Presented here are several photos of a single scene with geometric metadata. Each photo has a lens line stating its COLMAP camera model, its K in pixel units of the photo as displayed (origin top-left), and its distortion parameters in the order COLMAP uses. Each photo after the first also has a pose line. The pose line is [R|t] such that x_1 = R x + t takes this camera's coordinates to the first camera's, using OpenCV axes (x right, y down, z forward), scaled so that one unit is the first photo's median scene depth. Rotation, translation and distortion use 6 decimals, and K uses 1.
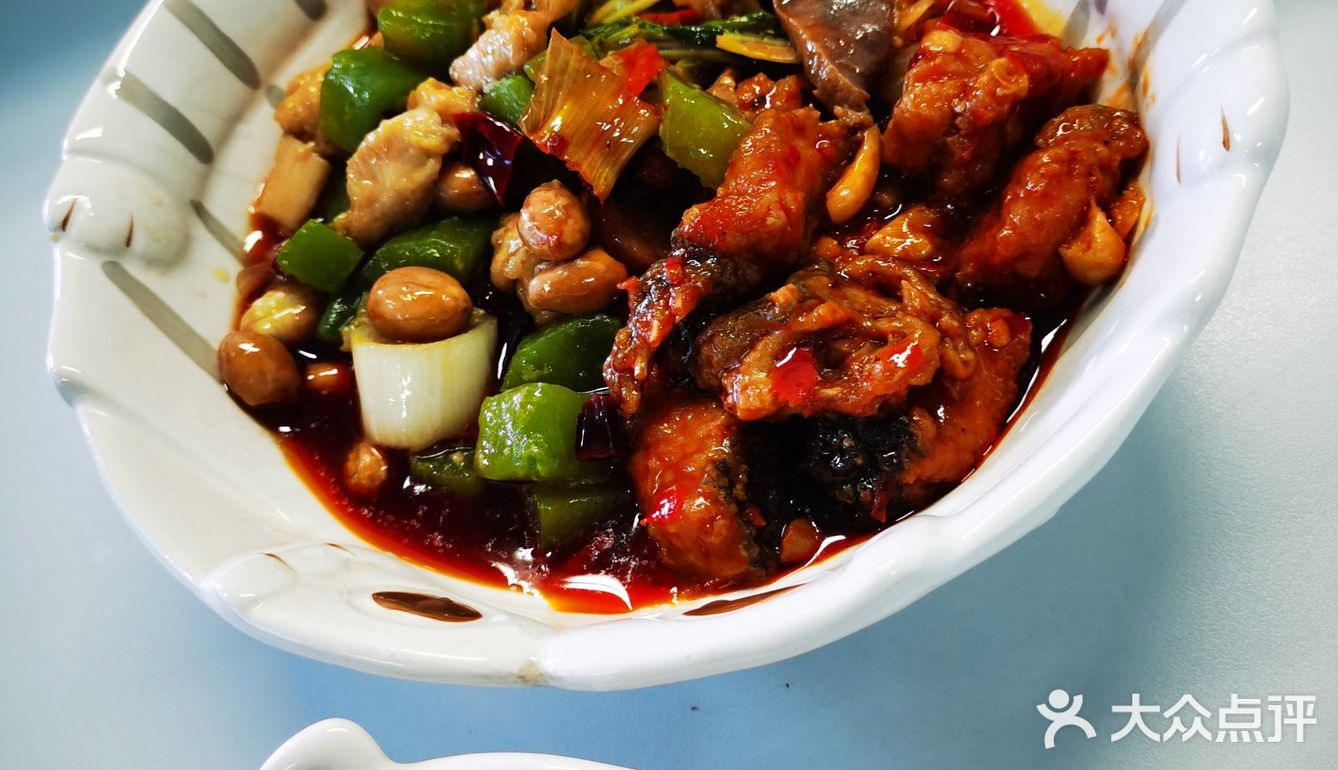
lens RADIAL K [[1454.0, 0, 674.1], [0, 1454.0, 368.2], [0, 0, 1]] dist [0.004100, 0.005563]
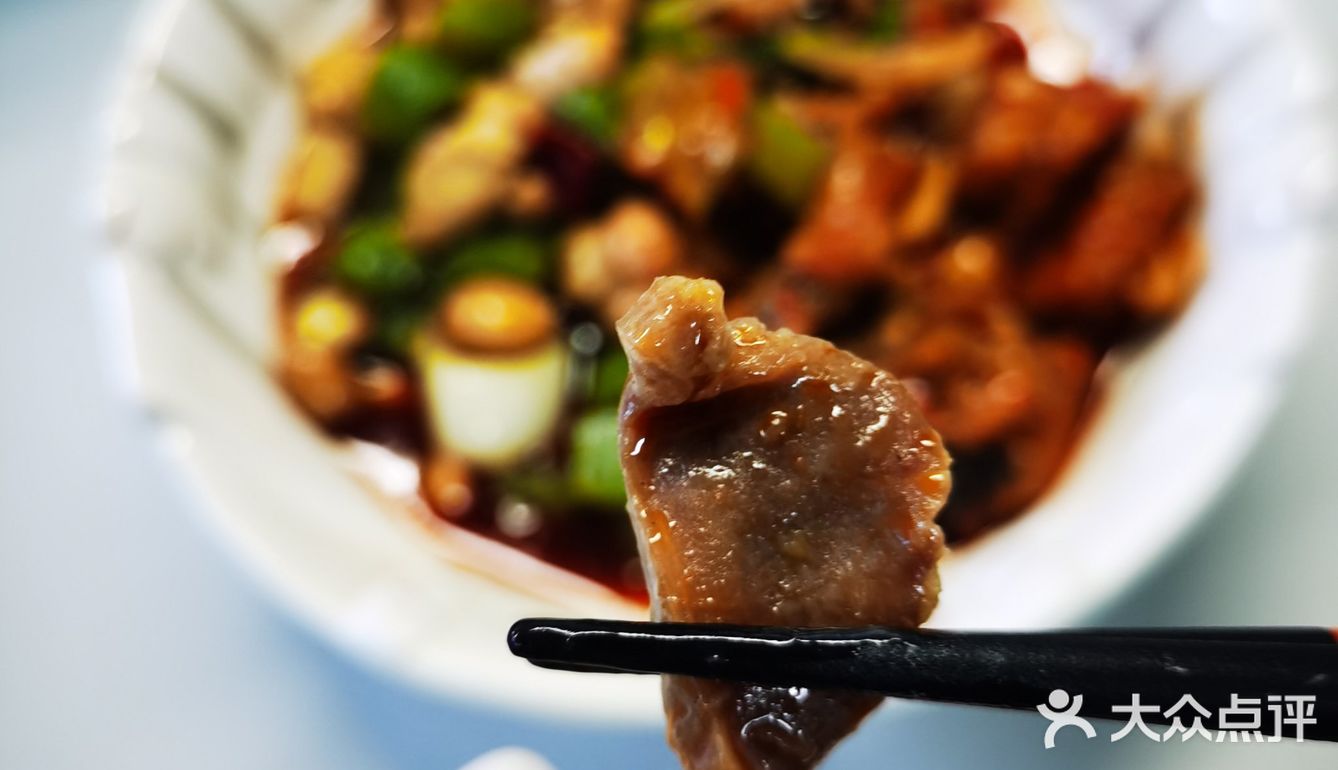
lens RADIAL K [[1454.0, 0, 674.1], [0, 1454.0, 368.2], [0, 0, 1]] dist [0.004100, 0.005563]
pose [[0.967139, -0.003213, 0.254226, -0.333321], [-0.018616, 0.996341, 0.083410, -0.102674], [-0.253564, -0.085402, 0.963541, 0.020961]]
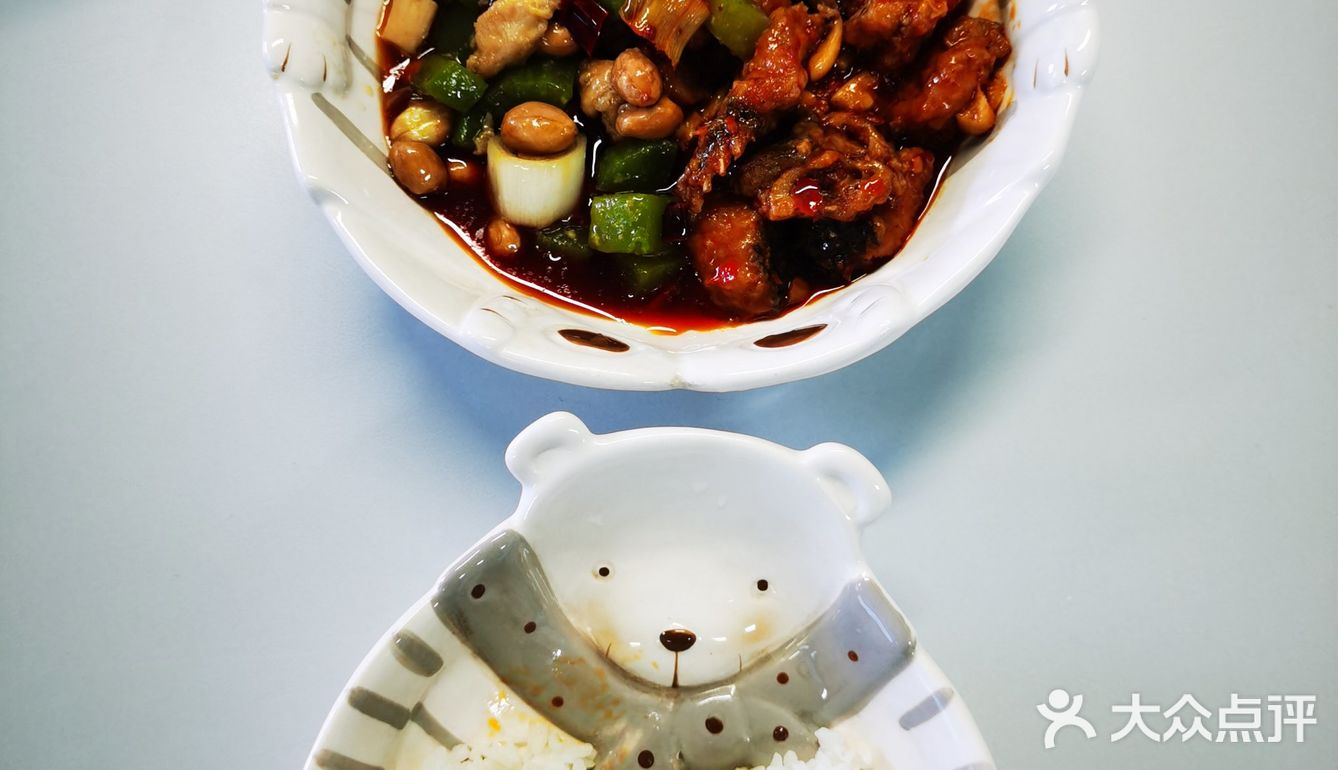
lens RADIAL K [[1454.0, 0, 674.1], [0, 1454.0, 368.2], [0, 0, 1]] dist [0.004100, 0.005563]
pose [[0.960256, -0.041195, 0.276063, -0.494660], [-0.044851, 0.953423, 0.298283, -0.276837], [-0.275492, -0.298810, 0.913683, -0.491203]]
